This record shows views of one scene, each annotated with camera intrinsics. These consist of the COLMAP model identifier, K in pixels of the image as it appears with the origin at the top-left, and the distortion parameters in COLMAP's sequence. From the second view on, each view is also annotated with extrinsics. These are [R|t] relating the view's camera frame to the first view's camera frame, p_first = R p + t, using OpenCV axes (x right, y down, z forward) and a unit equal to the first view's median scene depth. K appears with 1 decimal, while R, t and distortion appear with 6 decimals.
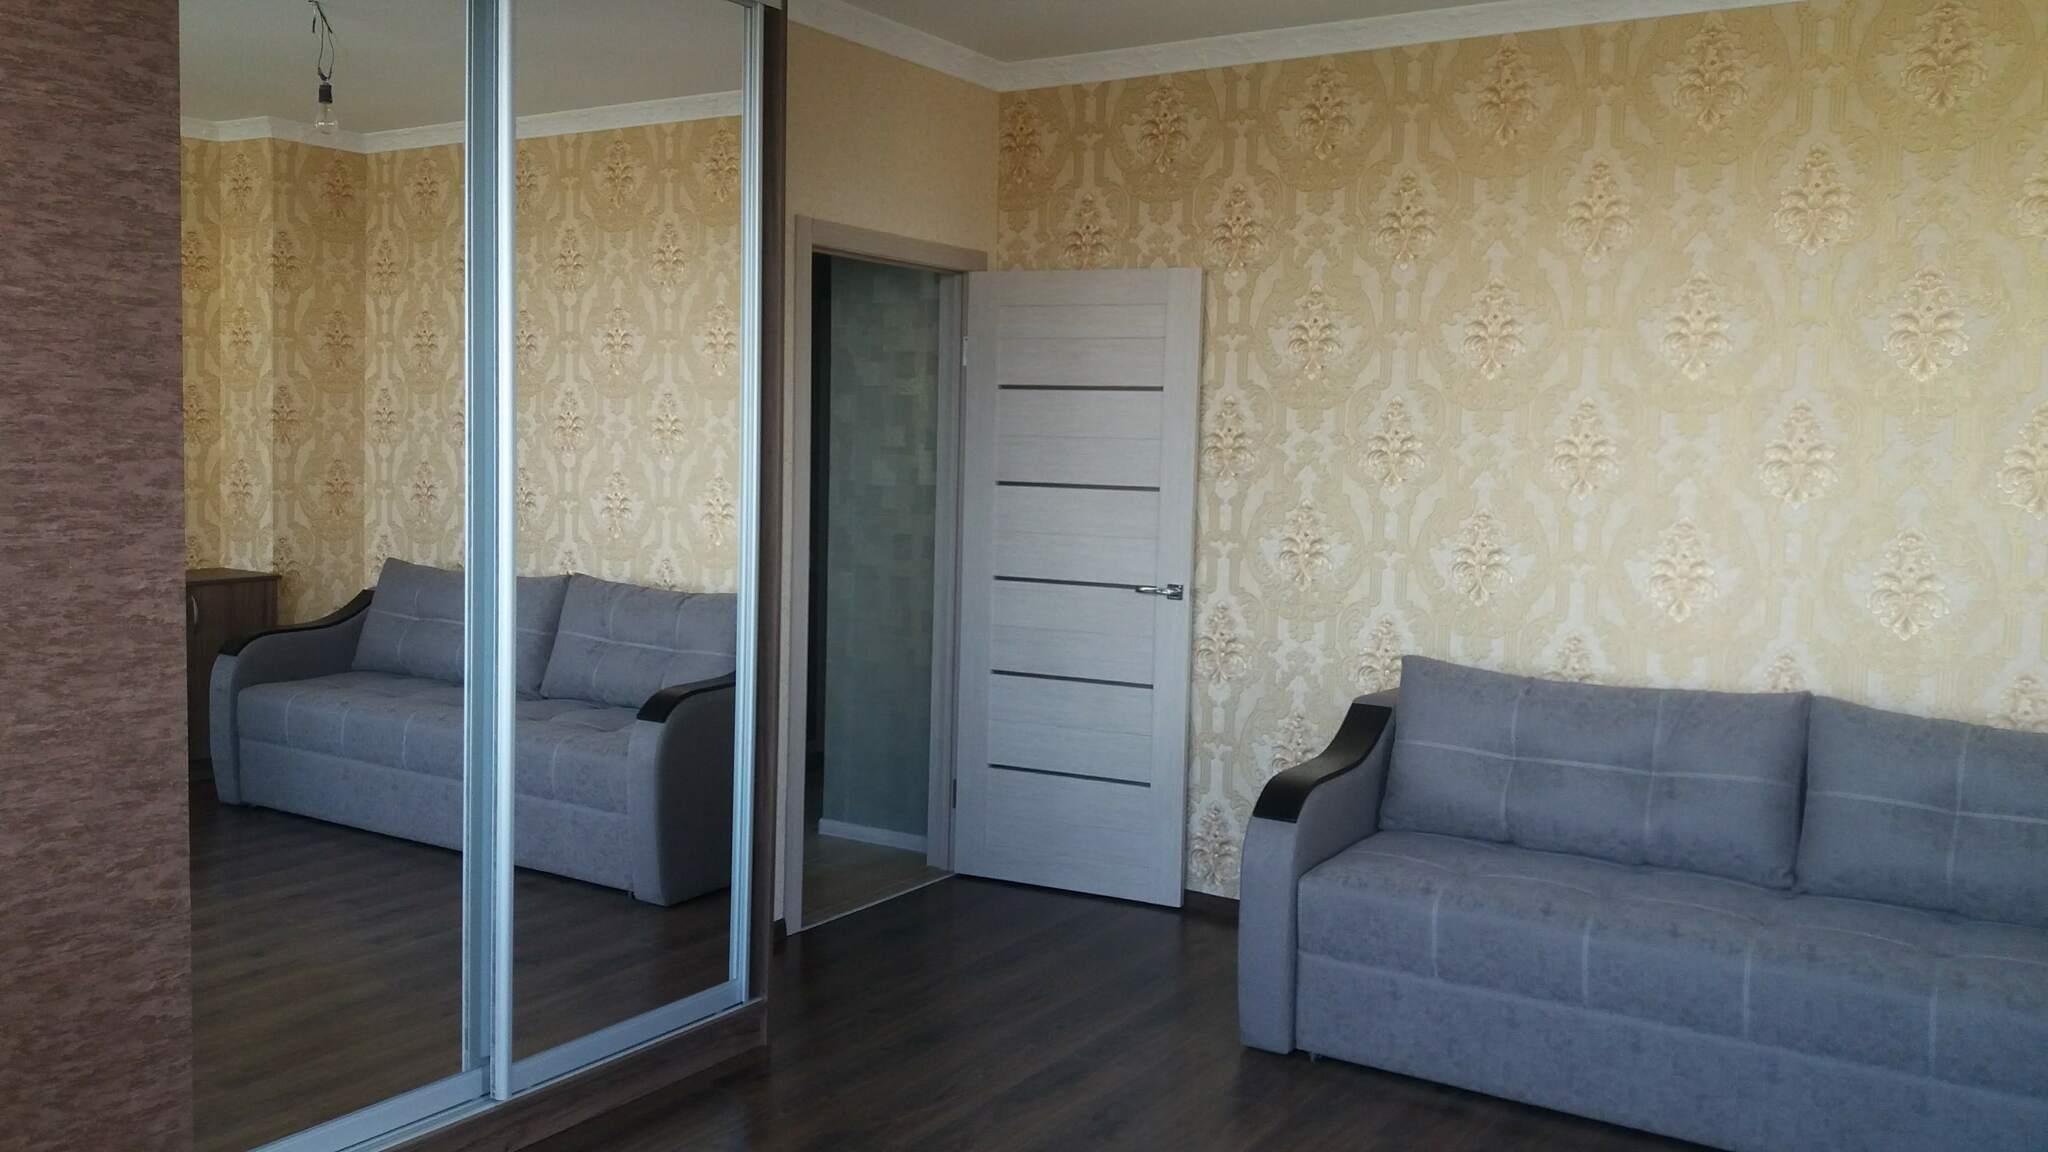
lens RADIAL K [[1682.2, 0, 1024.4], [0, 1682.2, 569.4], [0, 0, 1]] dist [0.054424, -0.107487]
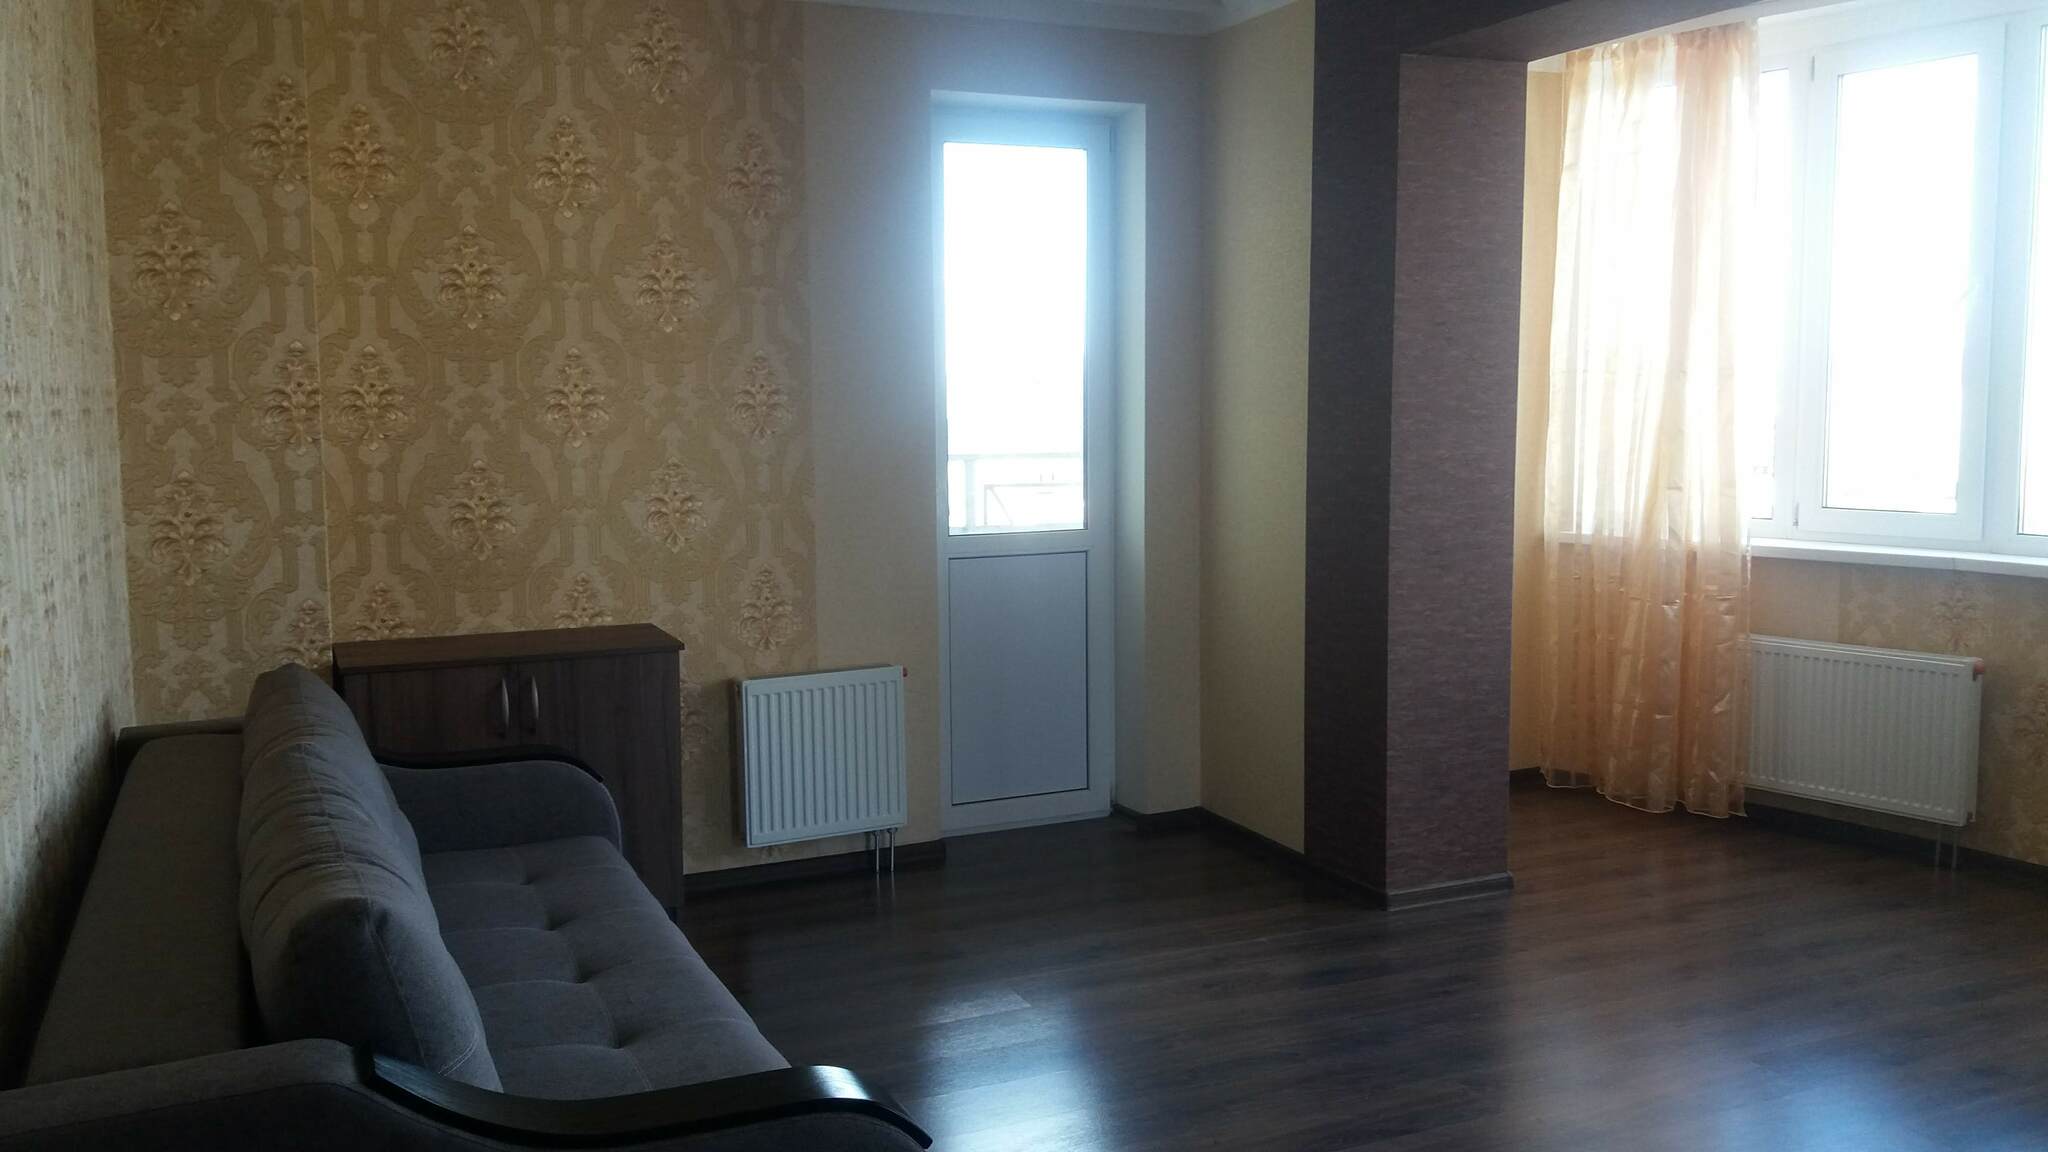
lens RADIAL K [[1616.0, 0, 1022.0], [0, 1616.0, 576.7], [0, 0, 1]] dist [-0.009745, 0.001021]
pose [[0.532426, -0.119766, 0.837961, -0.432999], [0.082713, 0.992564, 0.089308, -0.033168], [-0.842426, 0.021760, 0.538373, 0.280237]]
